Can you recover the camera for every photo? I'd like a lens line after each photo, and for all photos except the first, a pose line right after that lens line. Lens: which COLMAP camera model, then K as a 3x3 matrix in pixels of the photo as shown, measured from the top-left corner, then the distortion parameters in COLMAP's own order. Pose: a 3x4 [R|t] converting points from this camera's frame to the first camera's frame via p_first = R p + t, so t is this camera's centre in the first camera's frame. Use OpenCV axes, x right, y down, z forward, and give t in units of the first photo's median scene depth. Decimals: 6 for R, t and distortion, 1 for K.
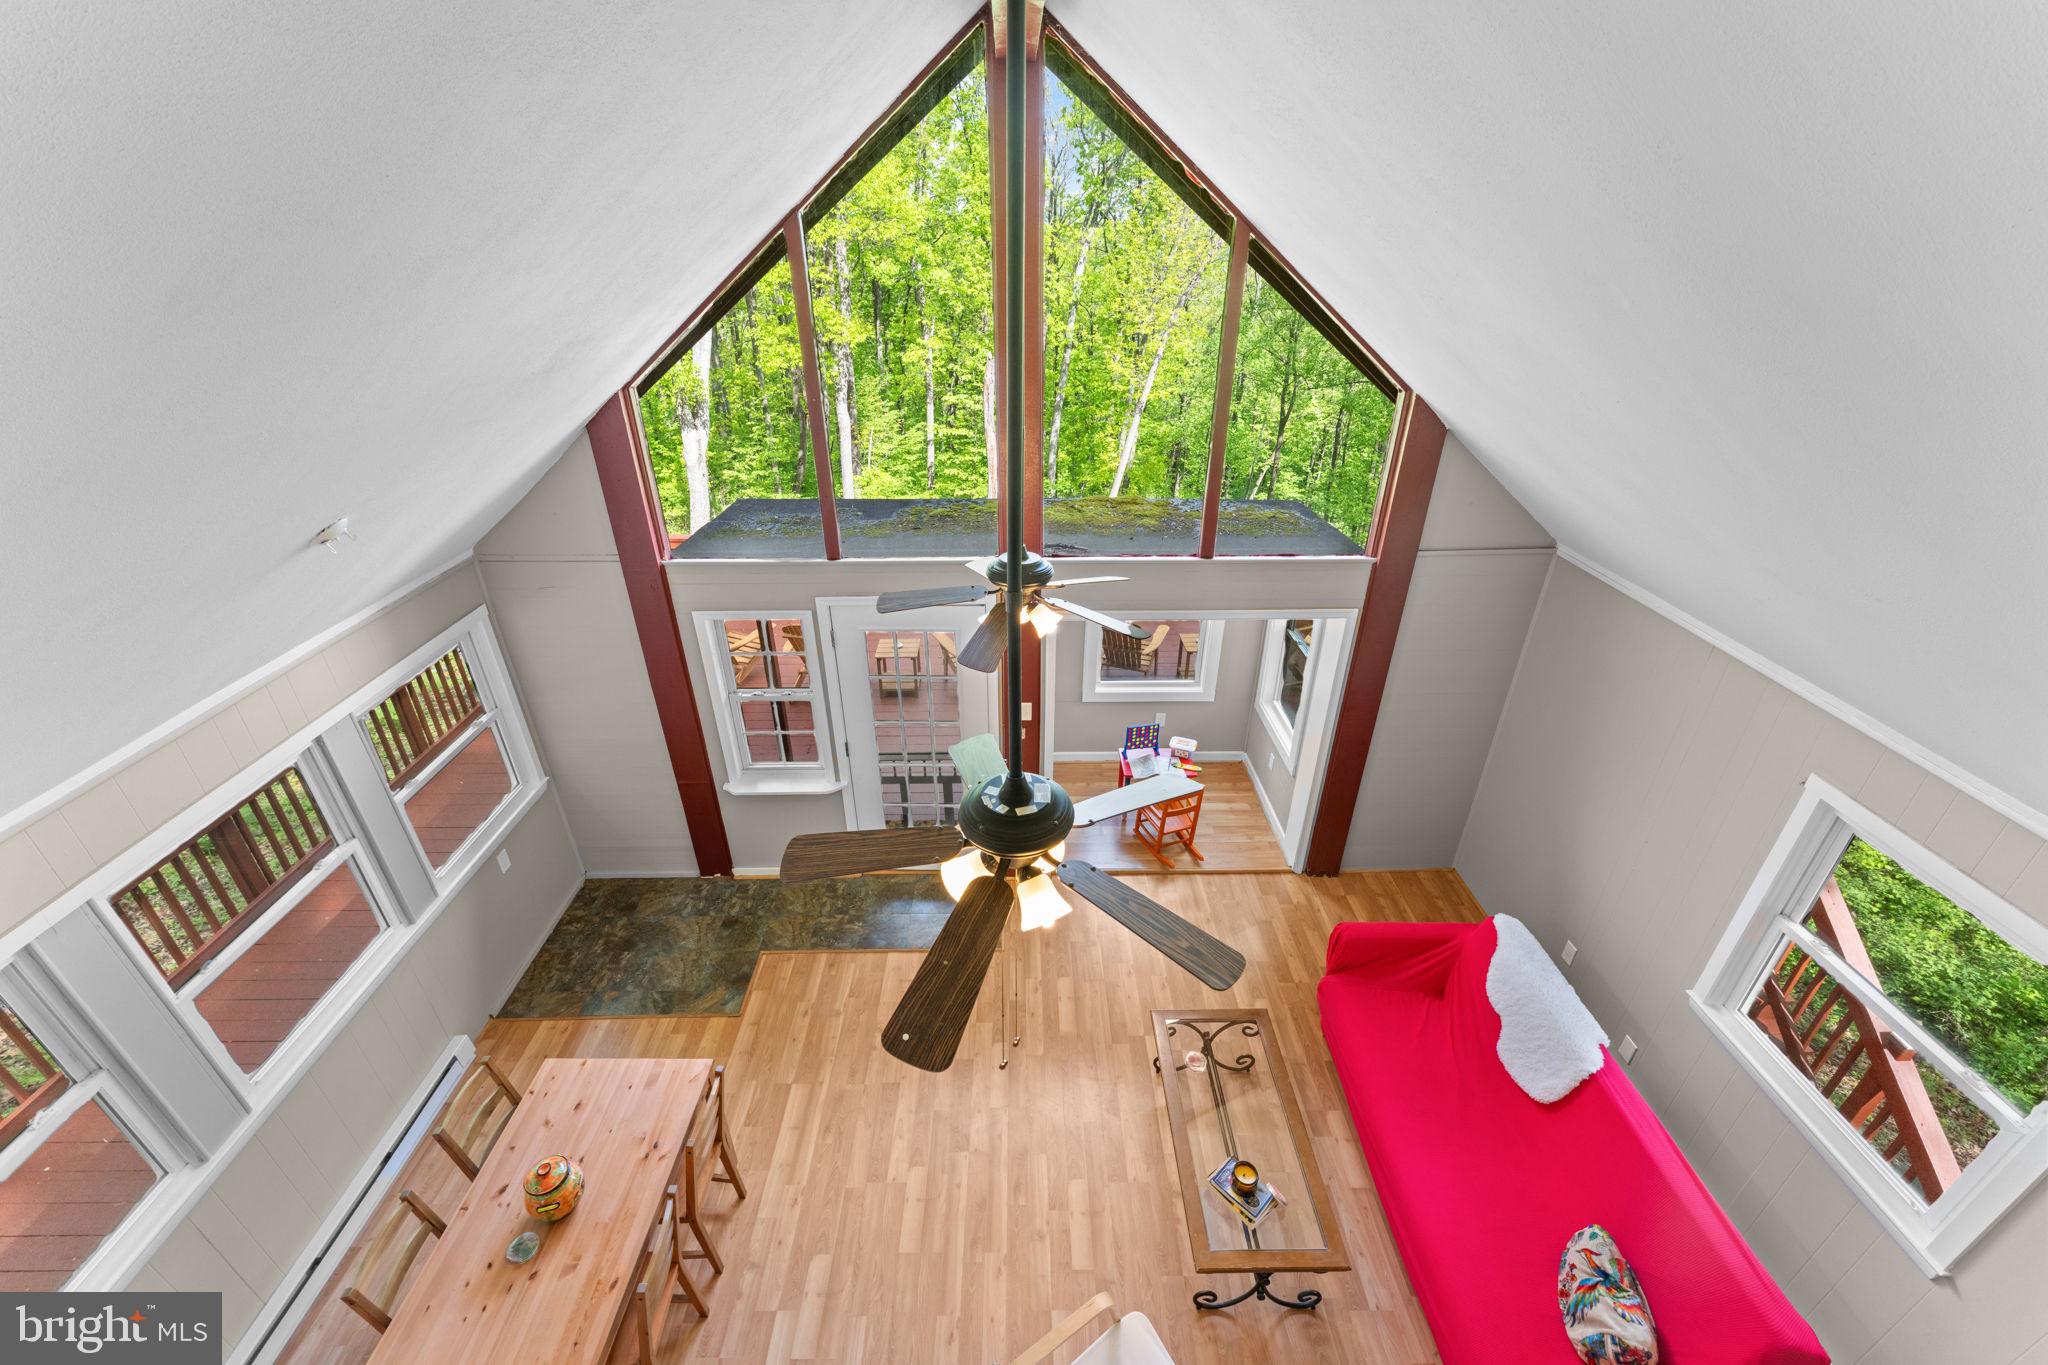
lens RADIAL K [[820.2, 0, 1025.7], [0, 820.2, 678.9], [0, 0, 1]] dist [-0.001607, -0.000229]
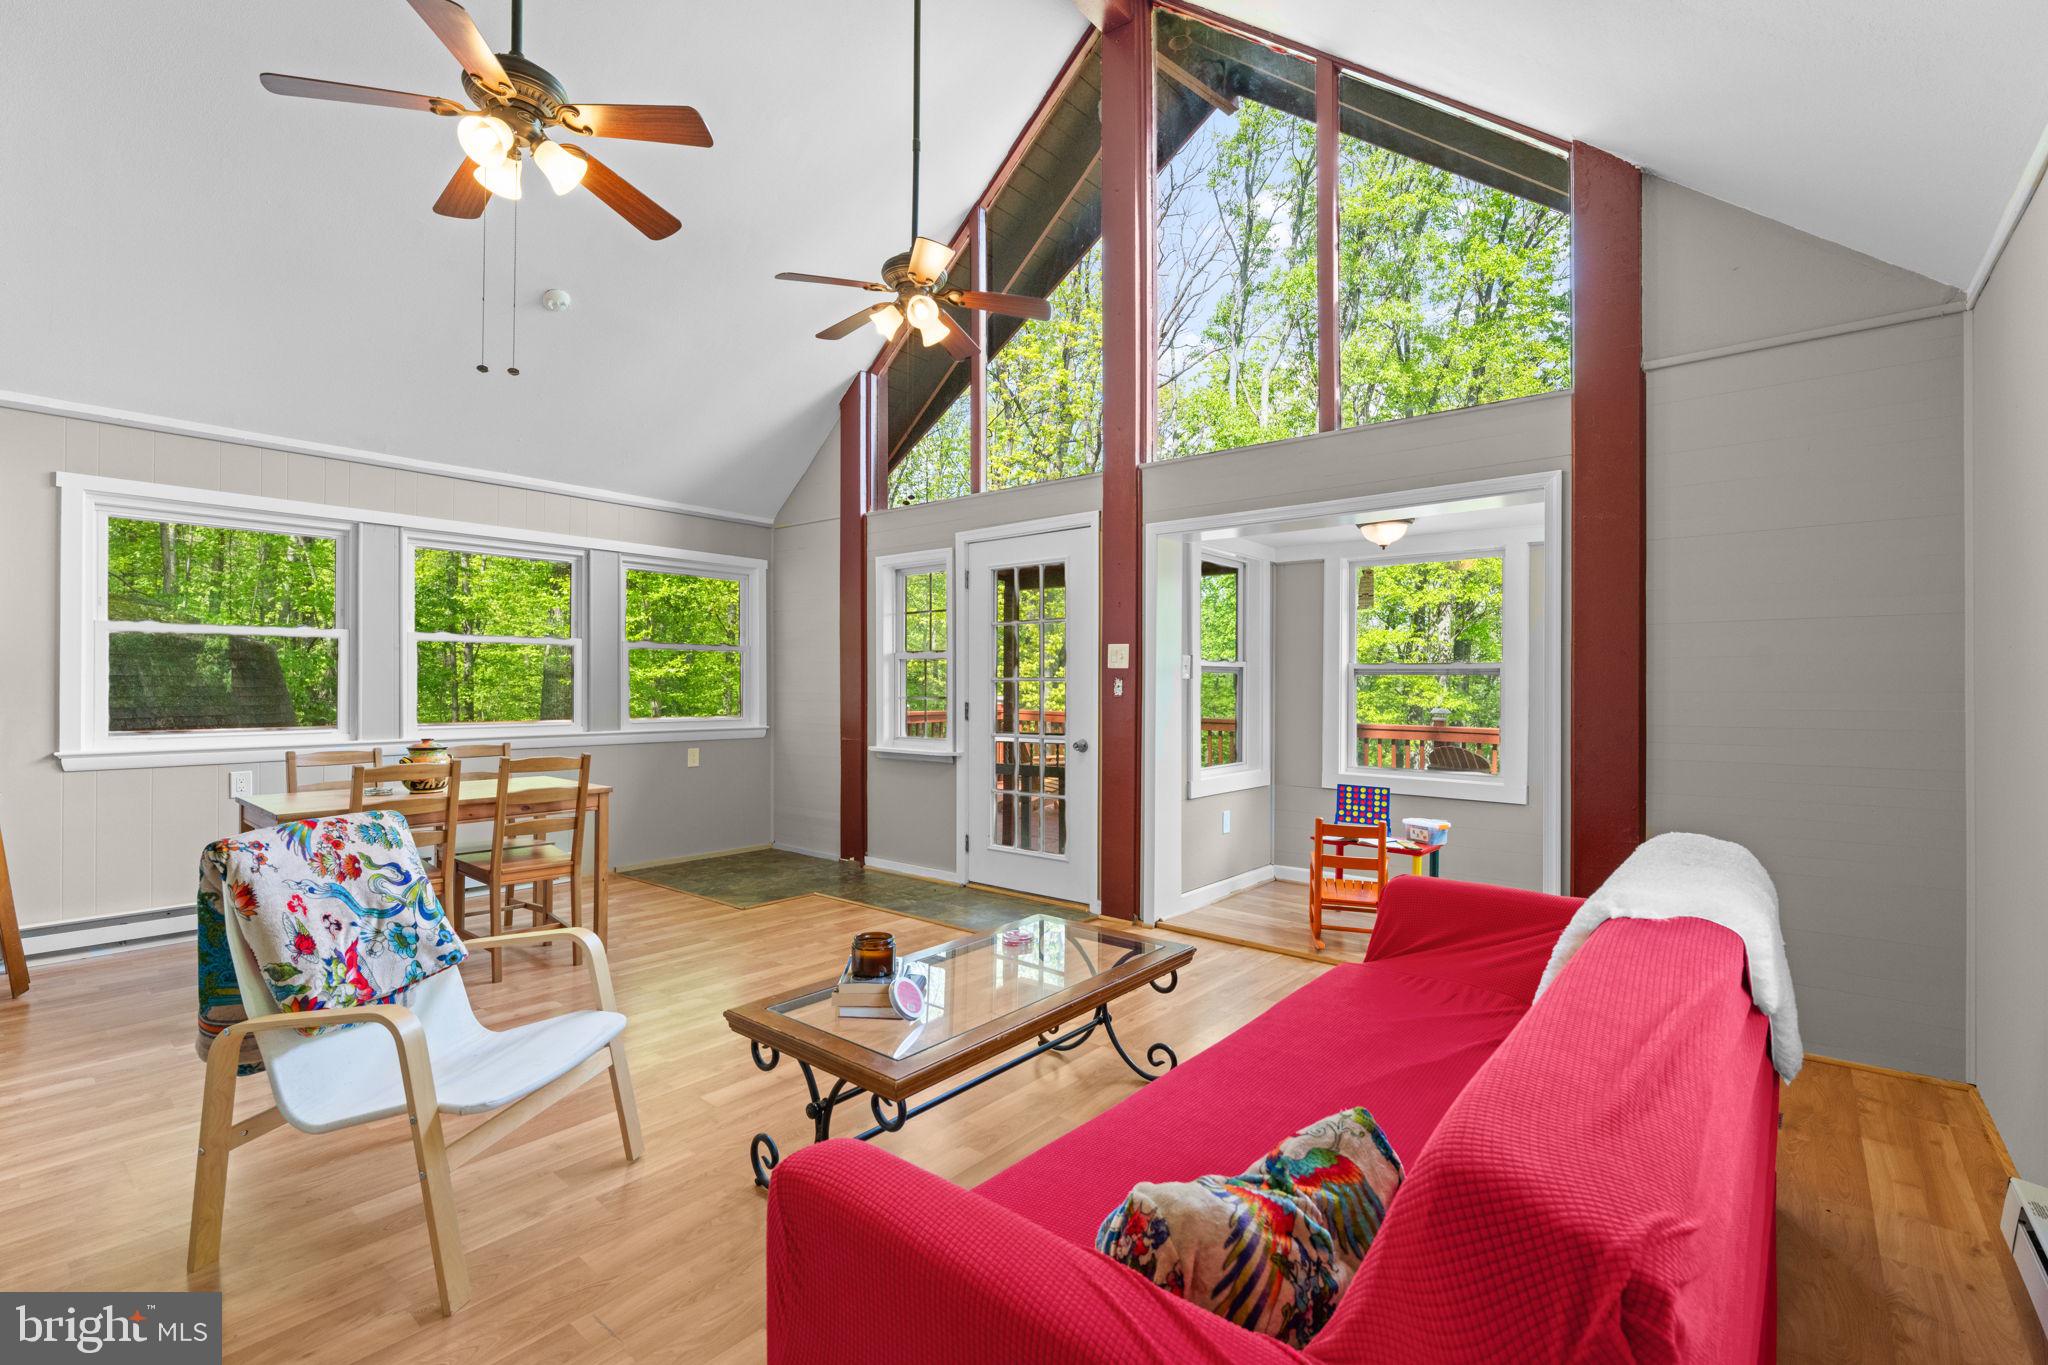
lens RADIAL K [[908.9, 0, 1015.4], [0, 908.9, 676.0], [0, 0, 1]] dist [-0.001727, 0.000303]
pose [[0.755529, -0.001237, -0.655114, 0.542421], [-0.317515, 0.874003, -0.367834, 0.448995], [0.573026, 0.485918, 0.659943, 0.359481]]
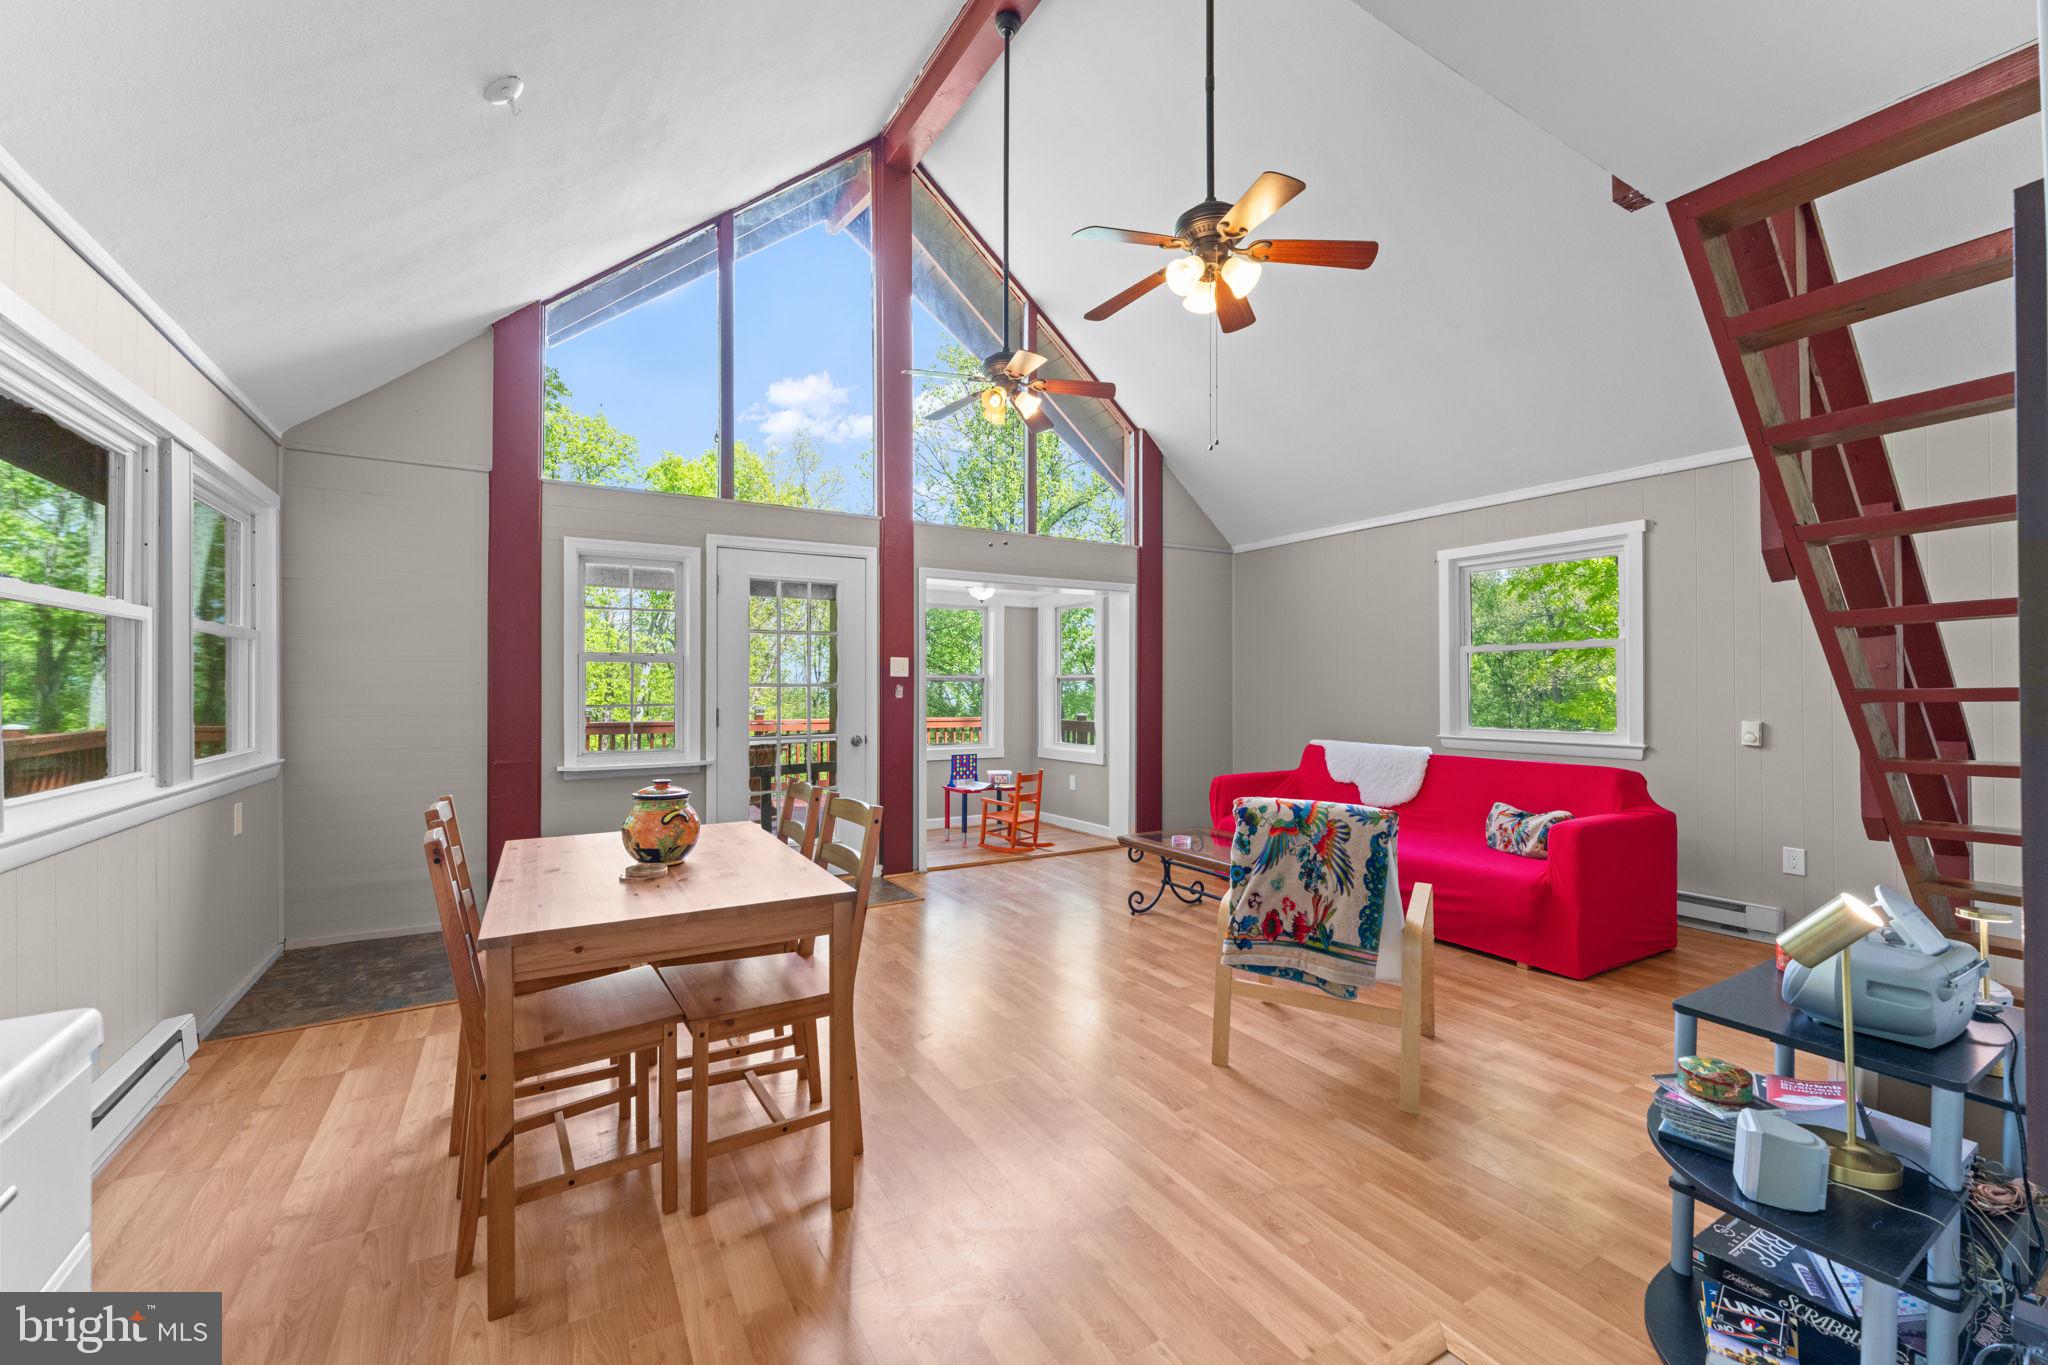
lens RADIAL K [[820.2, 0, 1025.7], [0, 820.2, 680.5], [0, 0, 1]] dist [-0.001607, -0.000229]
pose [[0.862455, 0.004996, 0.506110, -0.416908], [0.240982, 0.875283, -0.419294, 0.561141], [-0.445084, 0.483585, 0.753688, 0.148643]]
